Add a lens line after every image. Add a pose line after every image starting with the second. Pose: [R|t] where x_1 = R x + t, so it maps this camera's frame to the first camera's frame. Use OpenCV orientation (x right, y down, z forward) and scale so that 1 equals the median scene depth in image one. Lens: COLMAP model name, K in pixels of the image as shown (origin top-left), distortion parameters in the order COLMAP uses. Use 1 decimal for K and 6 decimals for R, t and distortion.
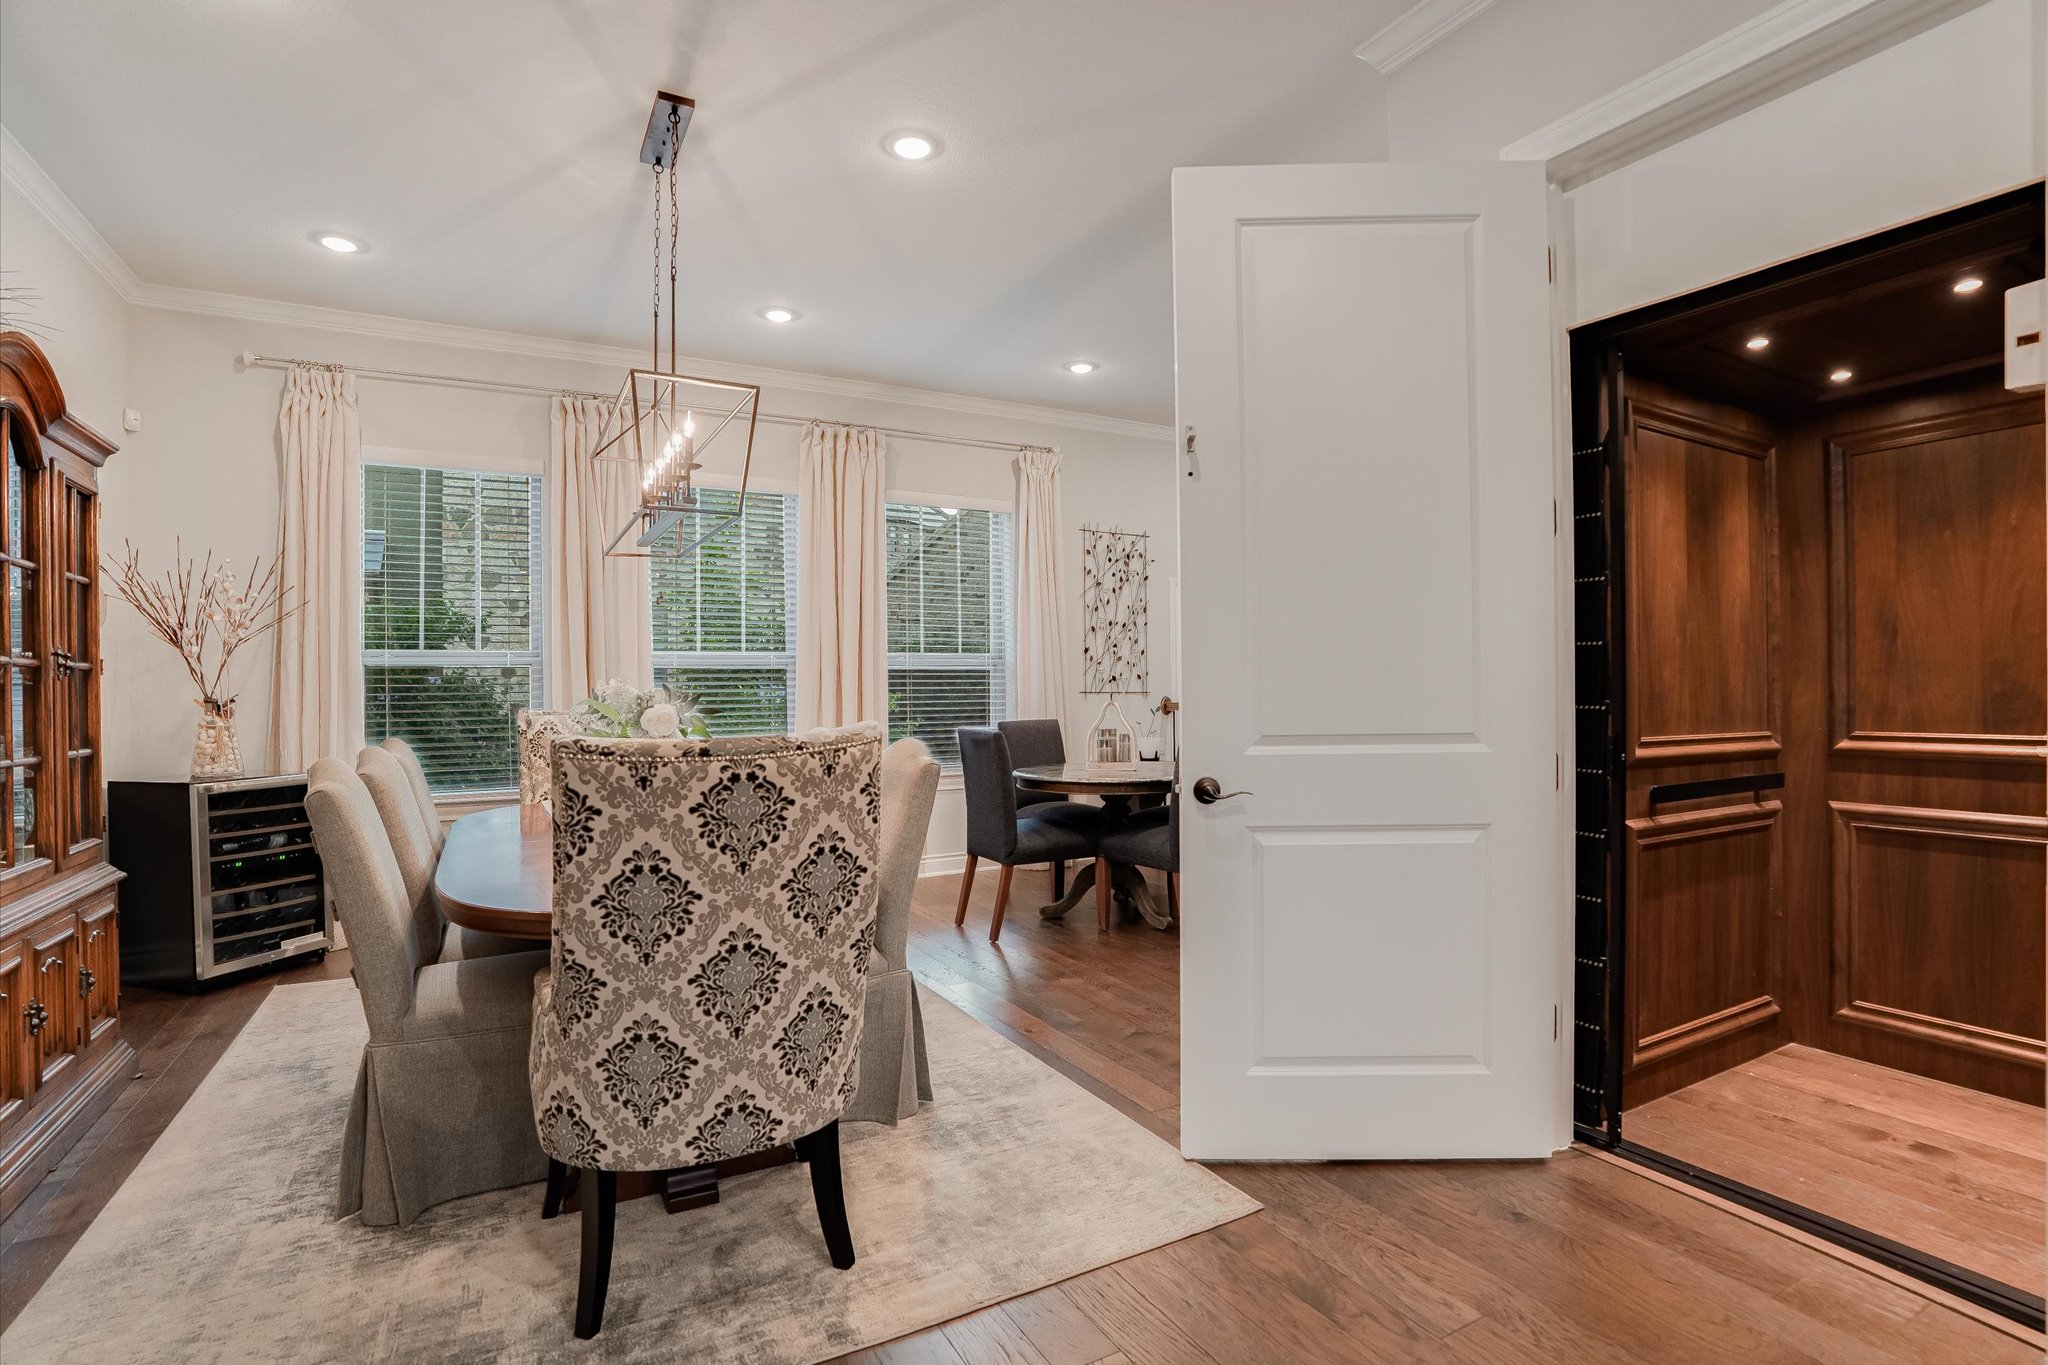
lens RADIAL K [[958.8, 0, 1011.8], [0, 958.8, 686.6], [0, 0, 1]] dist [-0.024831, 0.000374]
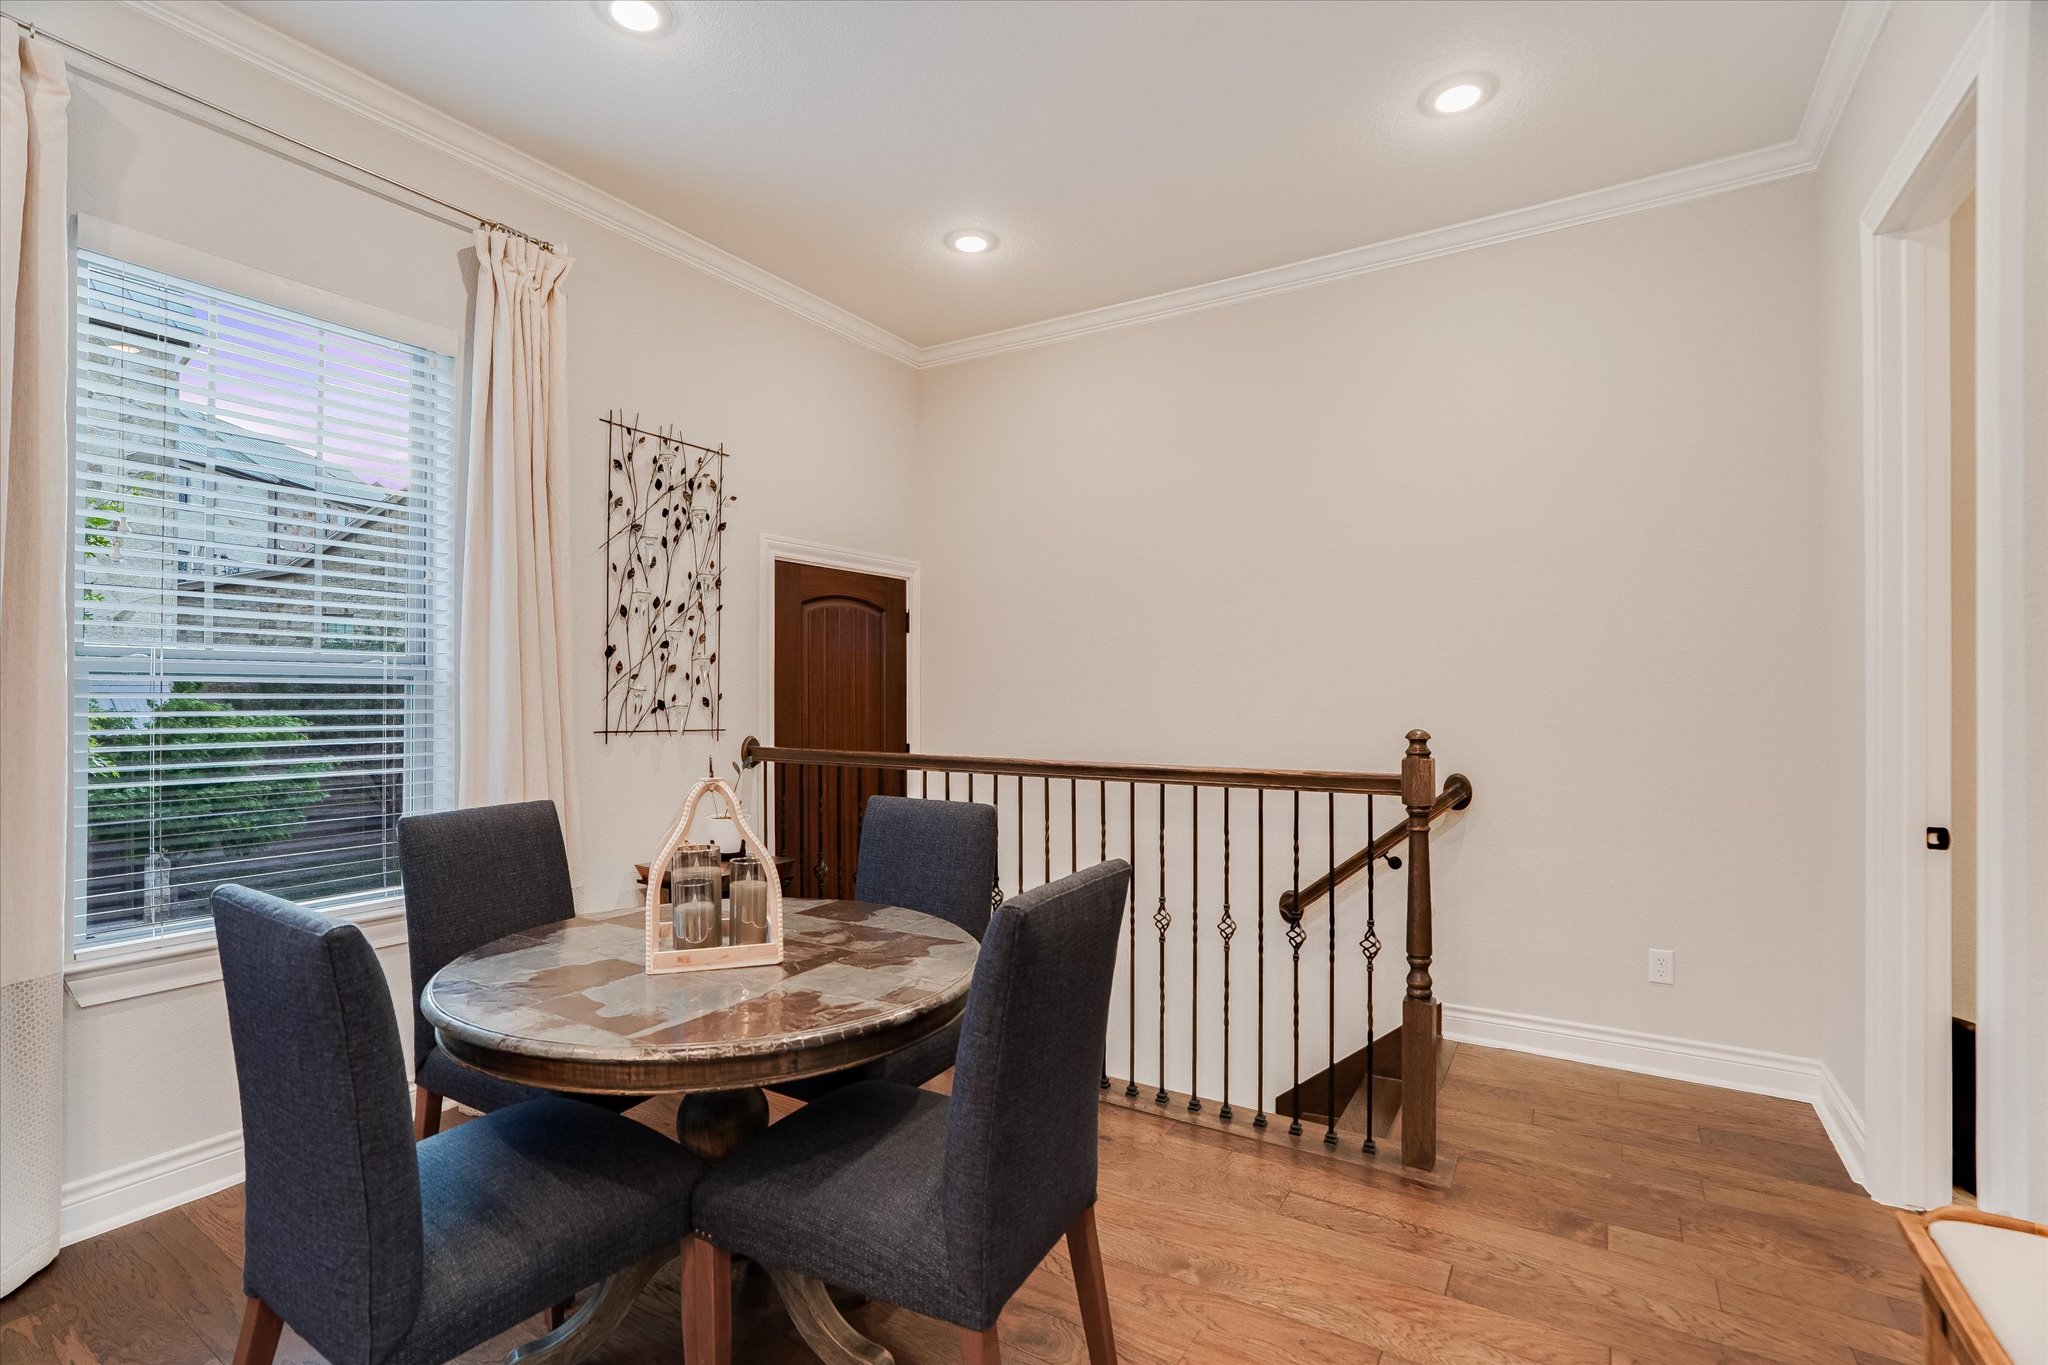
lens RADIAL K [[975.1, 0, 978.1], [0, 975.1, 675.9], [0, 0, 1]] dist [-0.029802, -0.000235]
pose [[0.885506, 0.020966, 0.464155, 0.010444], [-0.010596, 0.999633, -0.024940, -0.013325], [-0.464508, 0.017167, 0.885403, 0.435819]]
